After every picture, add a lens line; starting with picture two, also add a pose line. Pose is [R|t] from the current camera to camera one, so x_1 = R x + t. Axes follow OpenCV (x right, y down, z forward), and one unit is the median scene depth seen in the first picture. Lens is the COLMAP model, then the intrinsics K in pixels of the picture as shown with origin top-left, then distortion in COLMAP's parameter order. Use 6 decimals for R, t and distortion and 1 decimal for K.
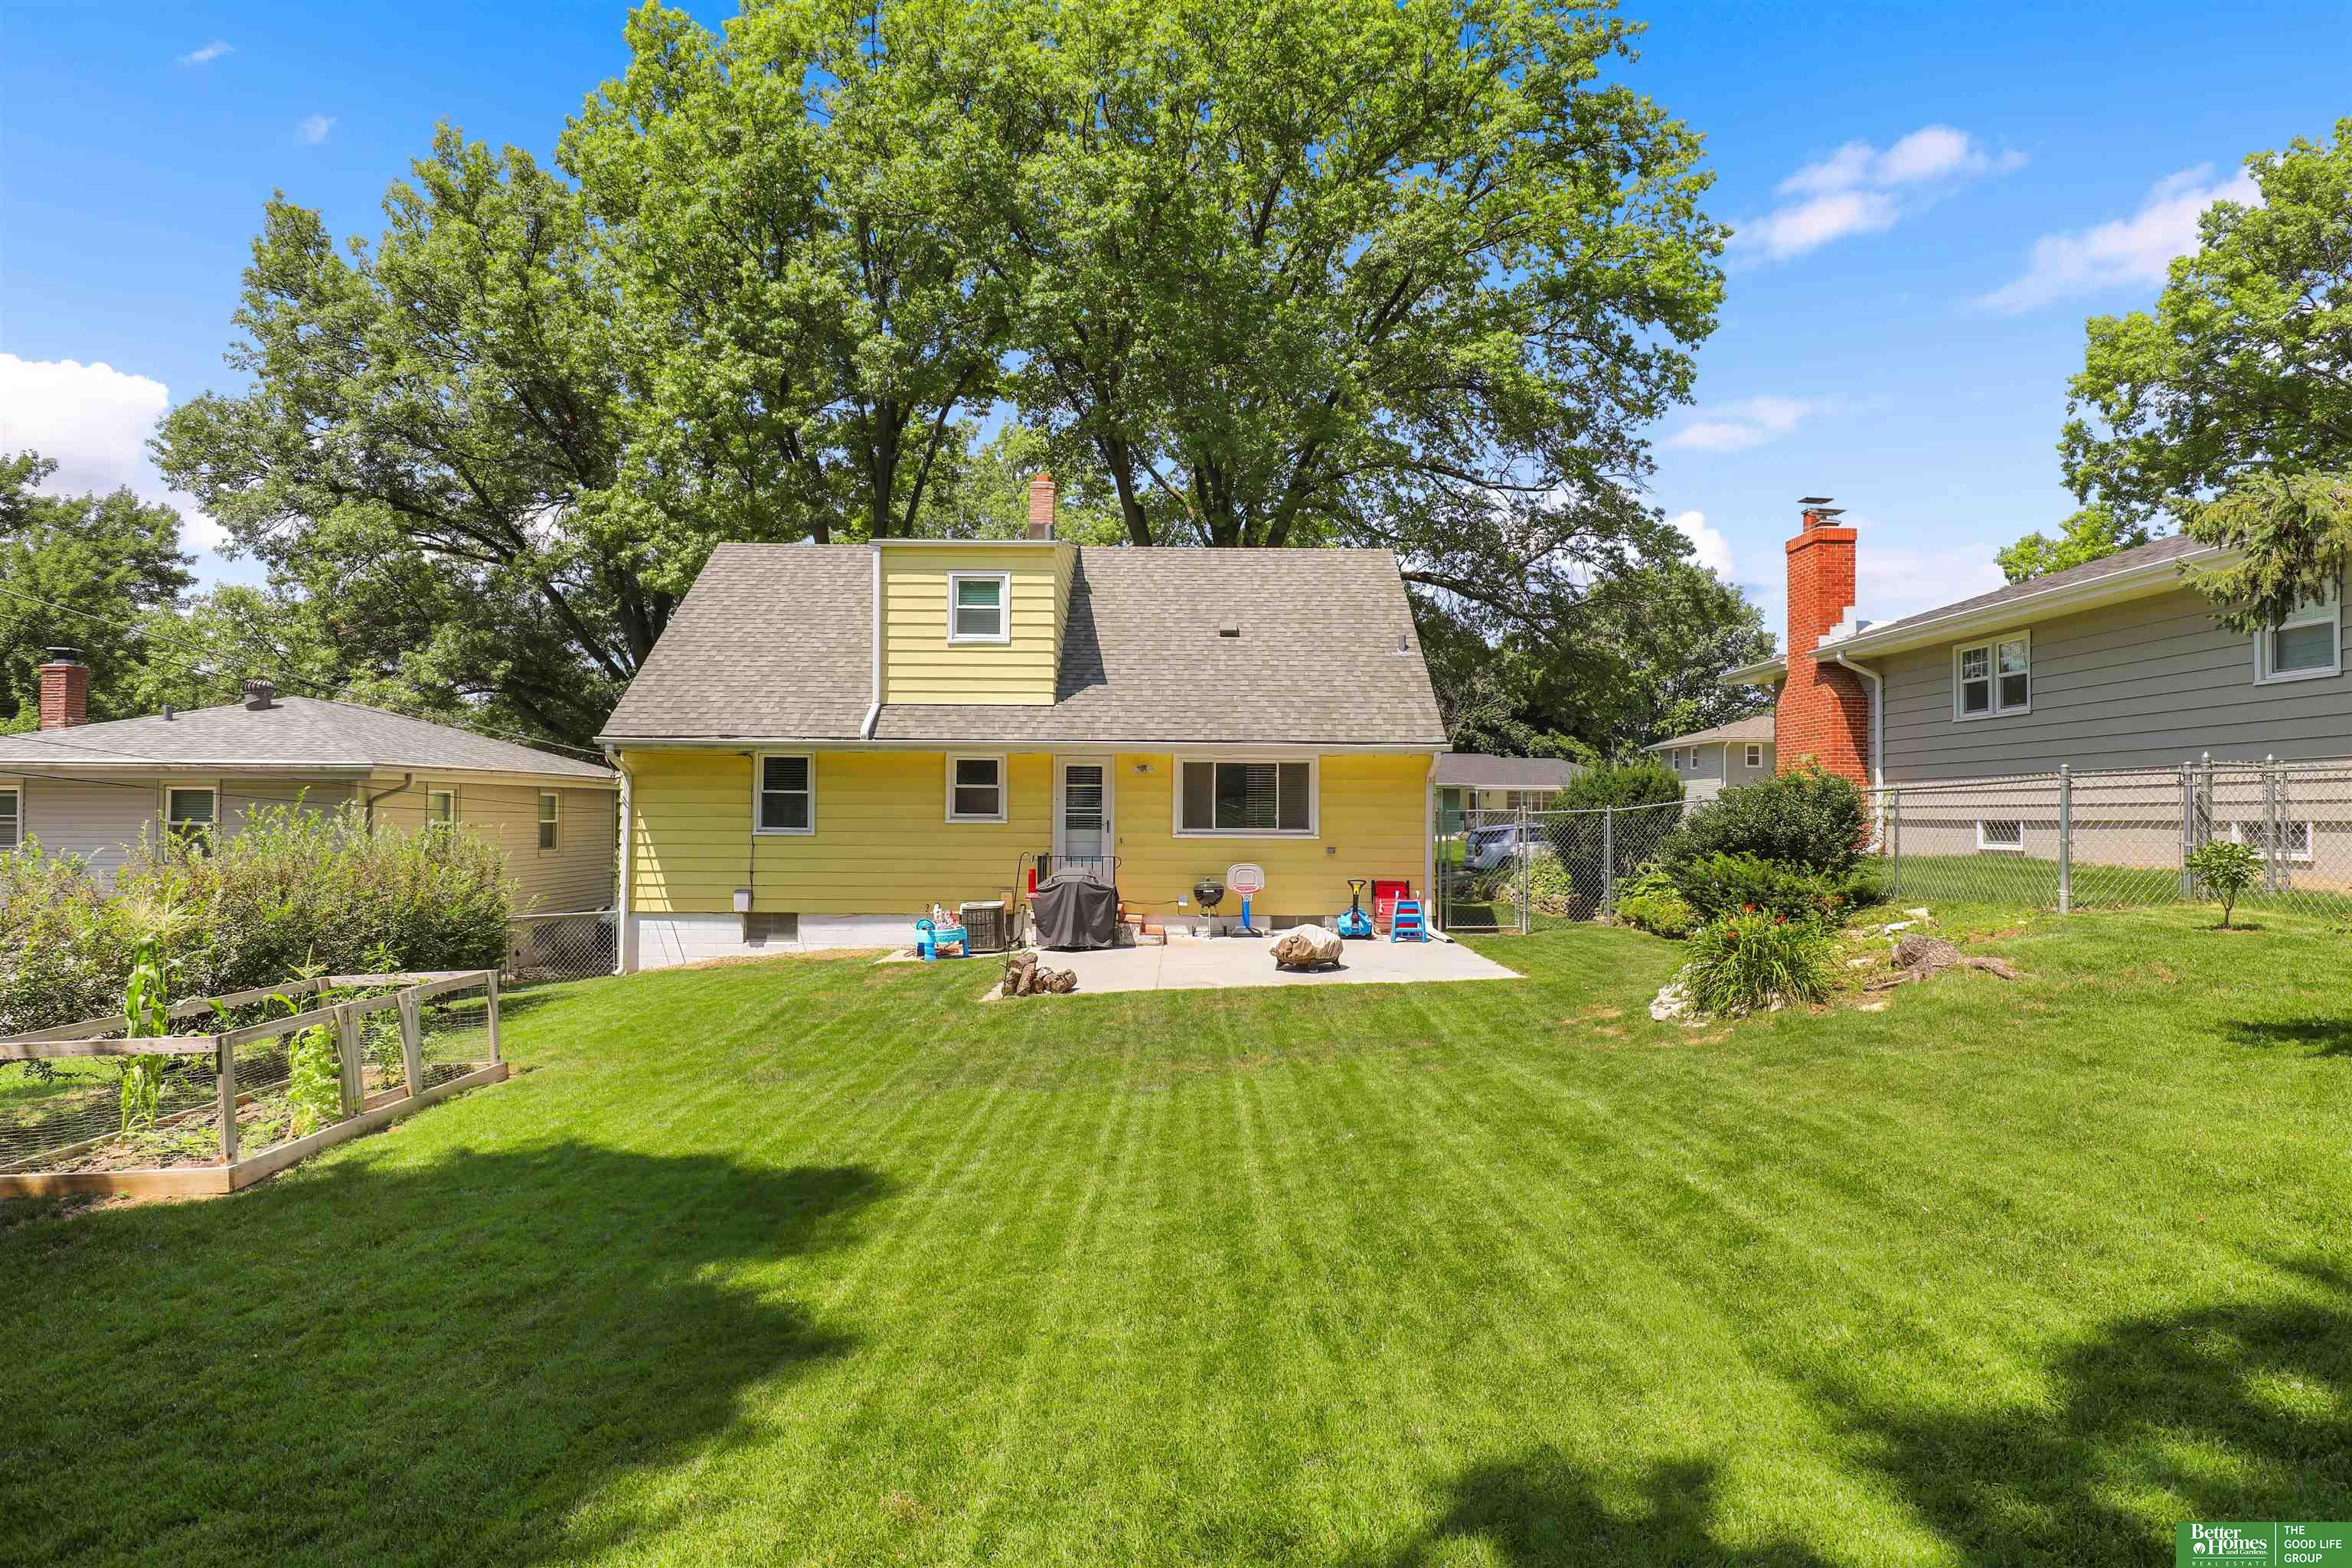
lens RADIAL K [[1215.6, 0, 1175.6], [0, 1215.6, 811.3], [0, 0, 1]] dist [-0.054262, 0.018611]
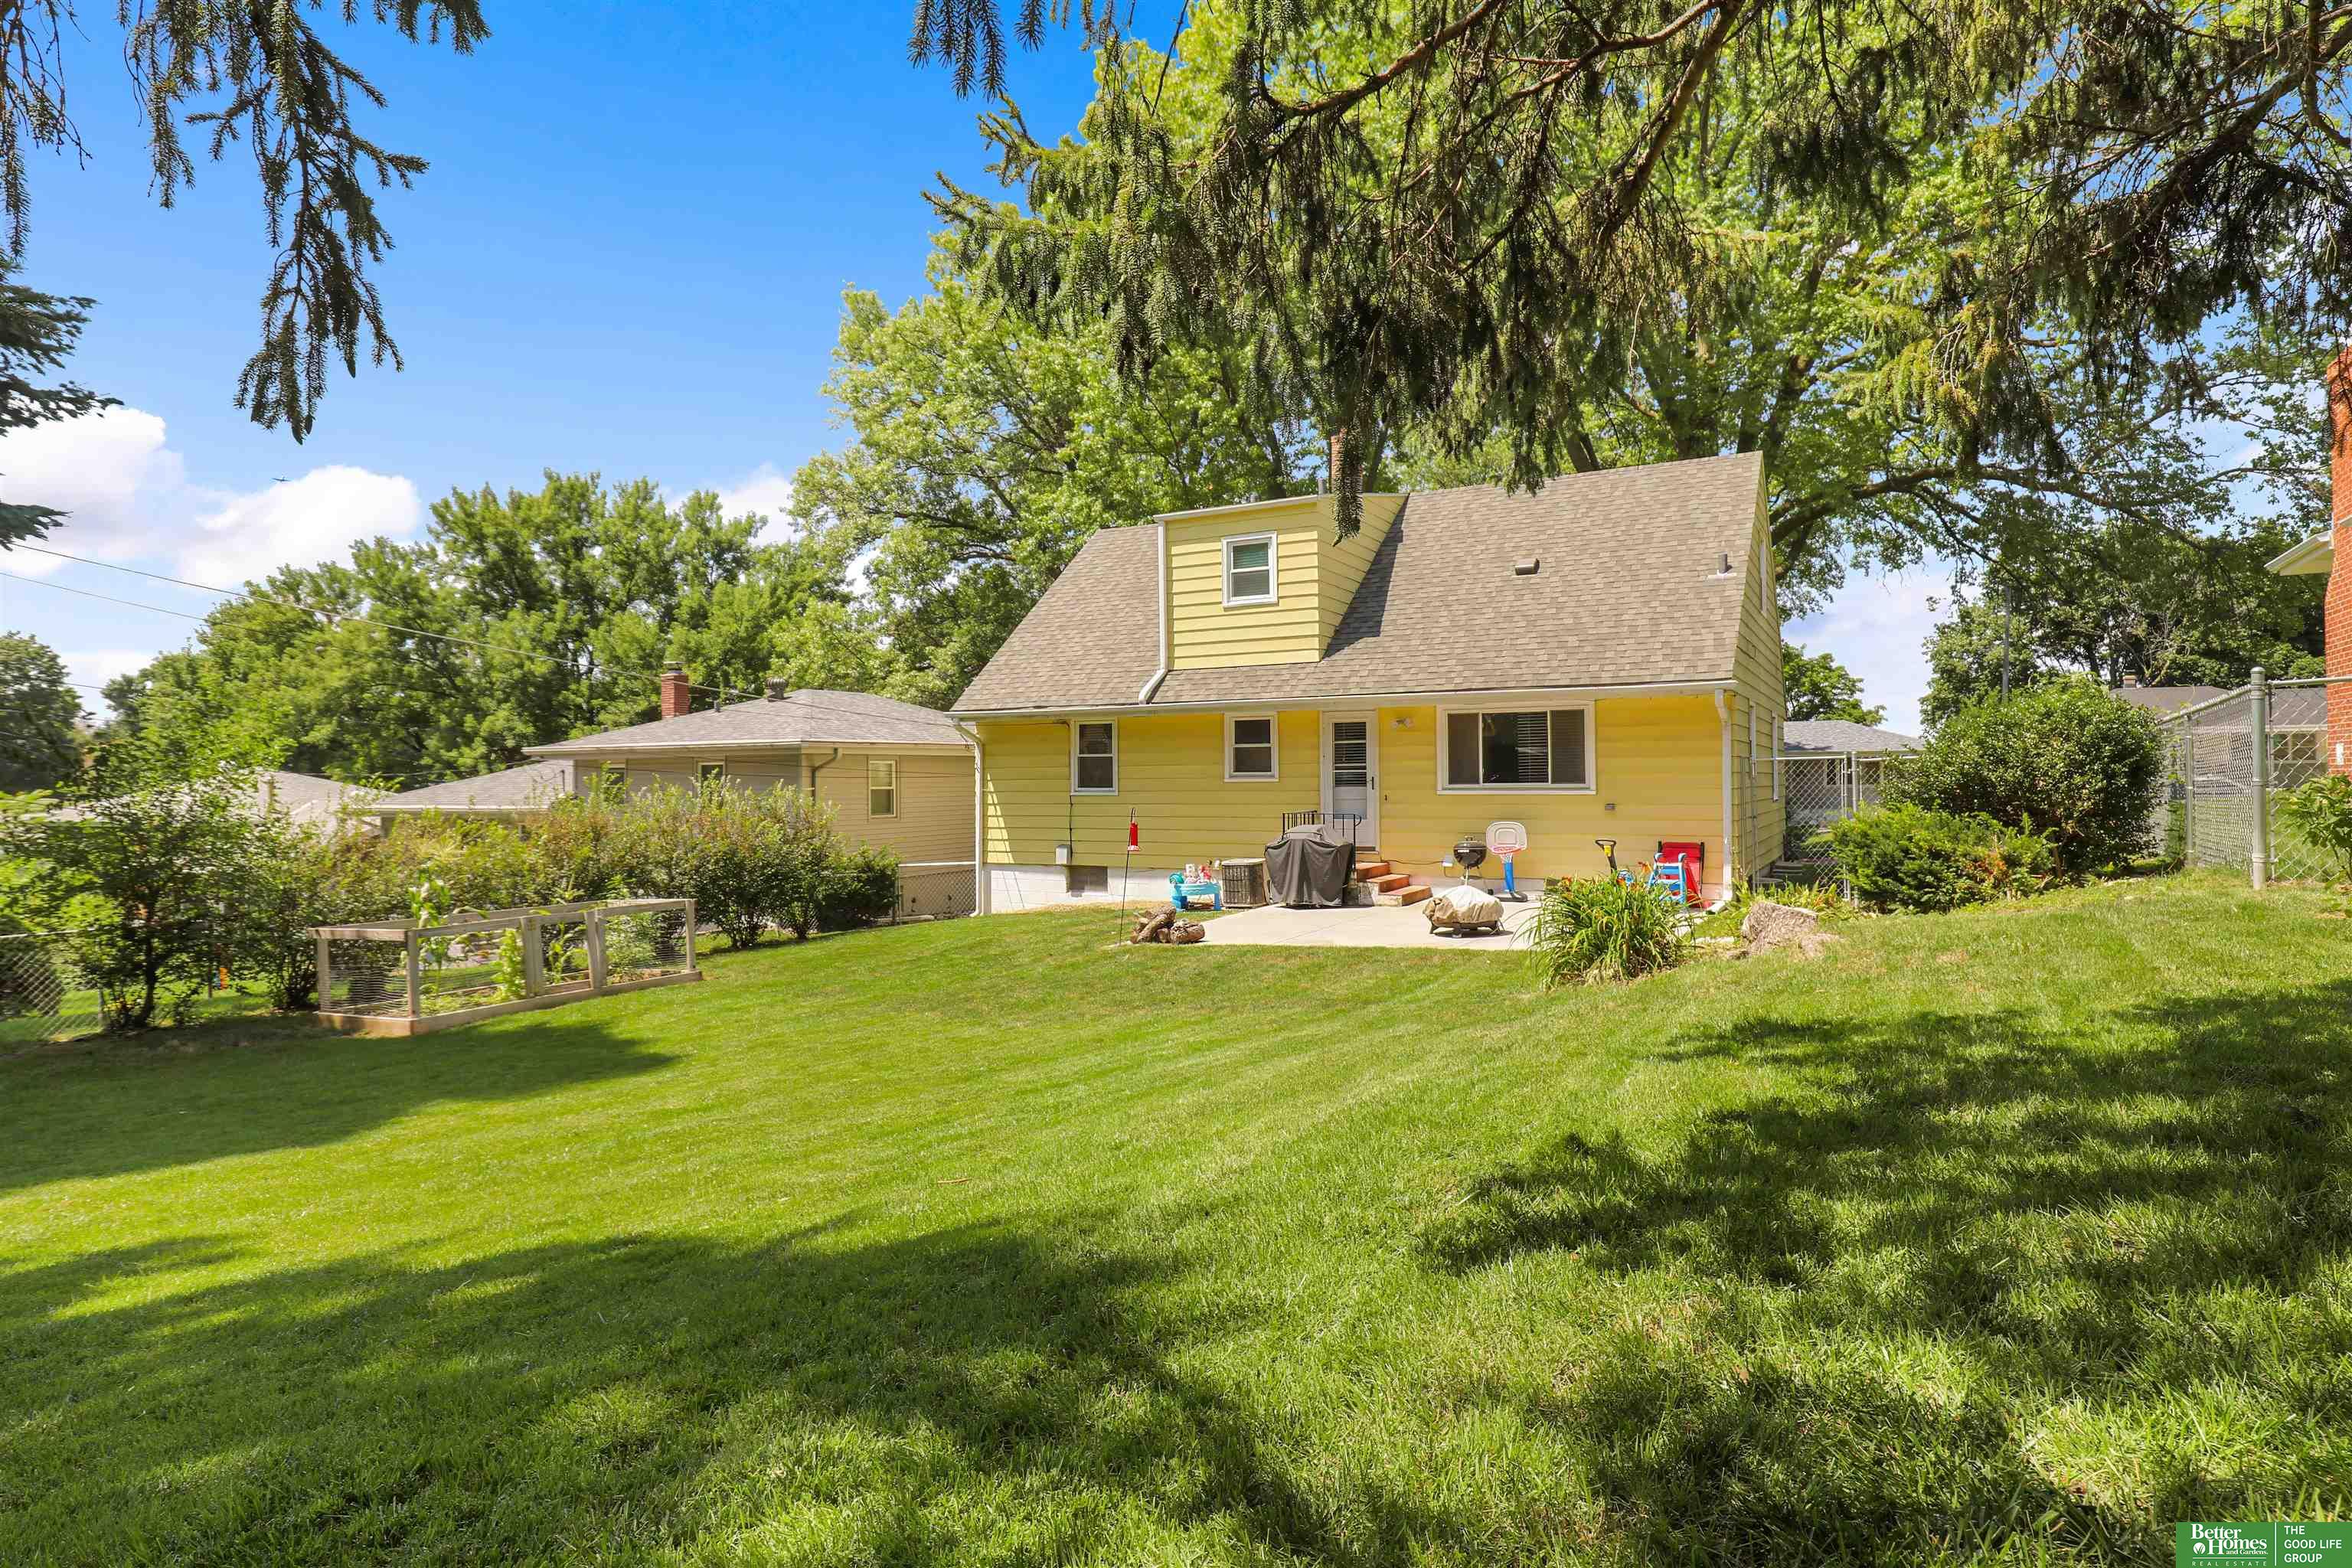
lens RADIAL K [[1249.7, 0, 1176.0], [0, 1249.7, 784.0], [0, 0, 1]] dist [-0.033839, 0.000105]
pose [[0.865201, -0.012700, -0.501265, 0.305195], [0.015917, 0.999871, 0.002141, 0.008429], [0.501173, -0.009831, 0.865291, 0.058257]]
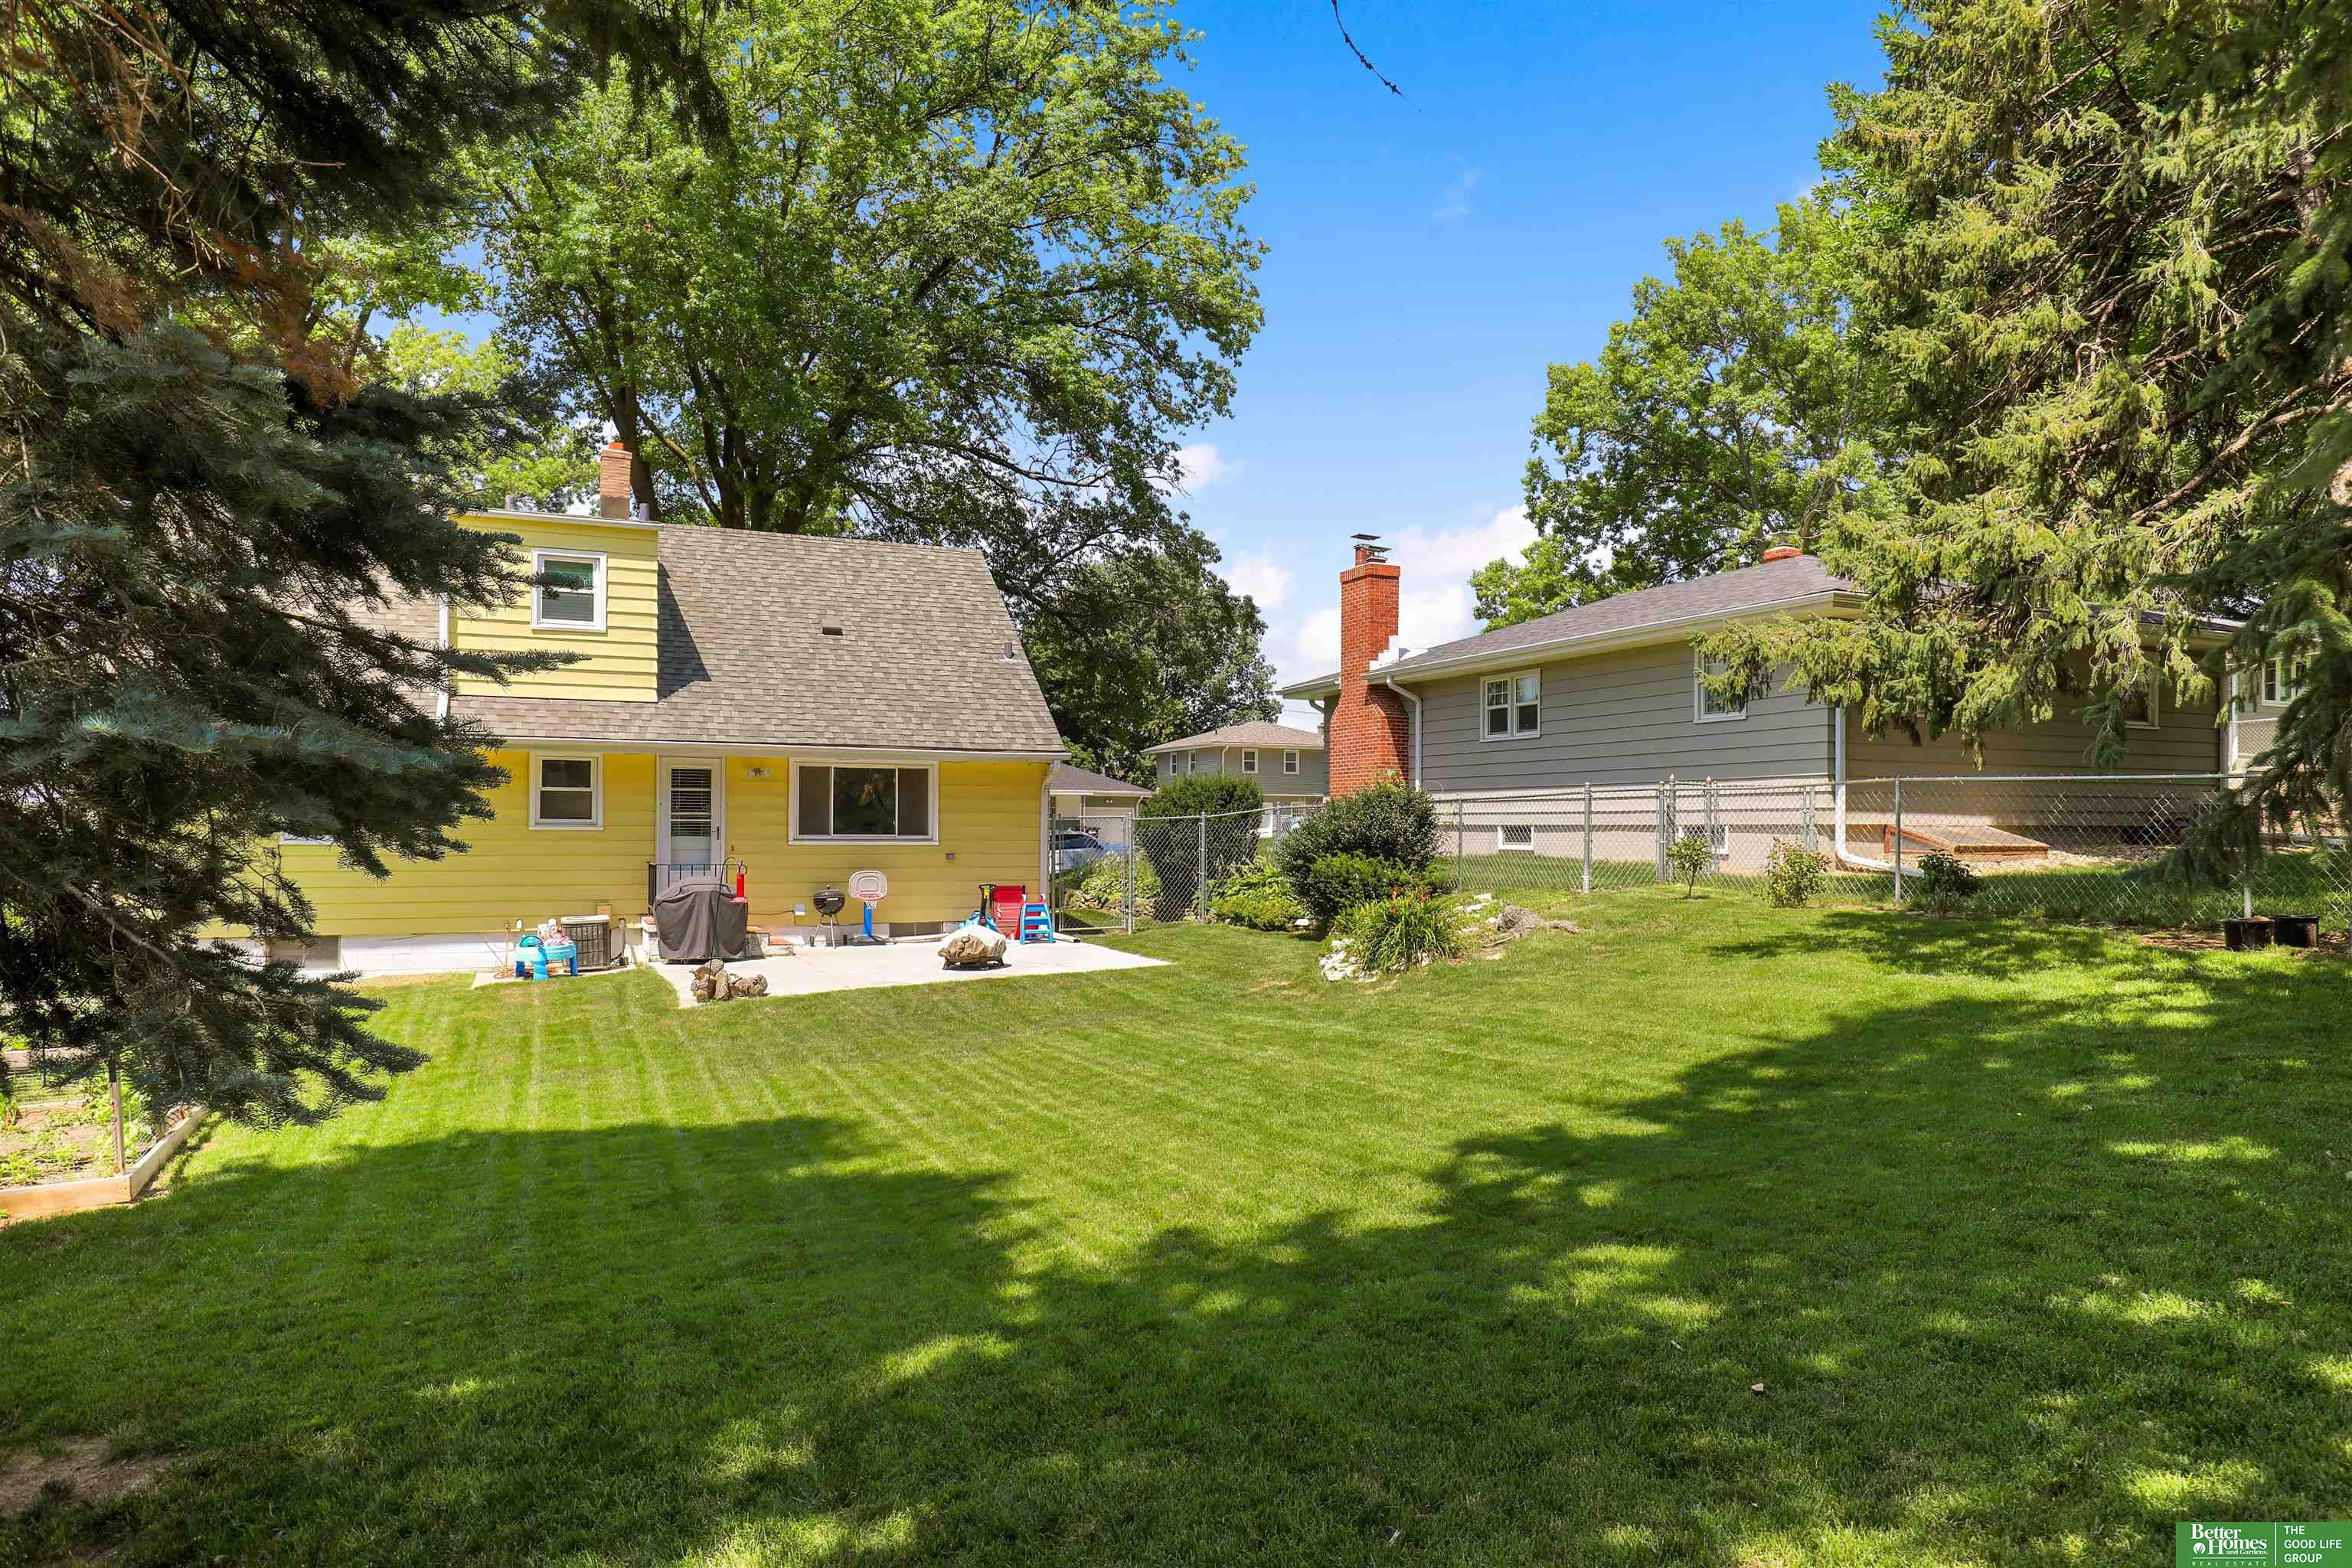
lens RADIAL K [[1442.0, 0, 1173.6], [0, 1442.0, 839.0], [0, 0, 1]] dist [-0.017186, -0.001765]
pose [[0.911872, -0.005360, 0.410439, -0.190085], [-0.000664, 0.999894, 0.014534, 0.000639], [-0.410474, -0.013526, 0.911772, -0.160697]]
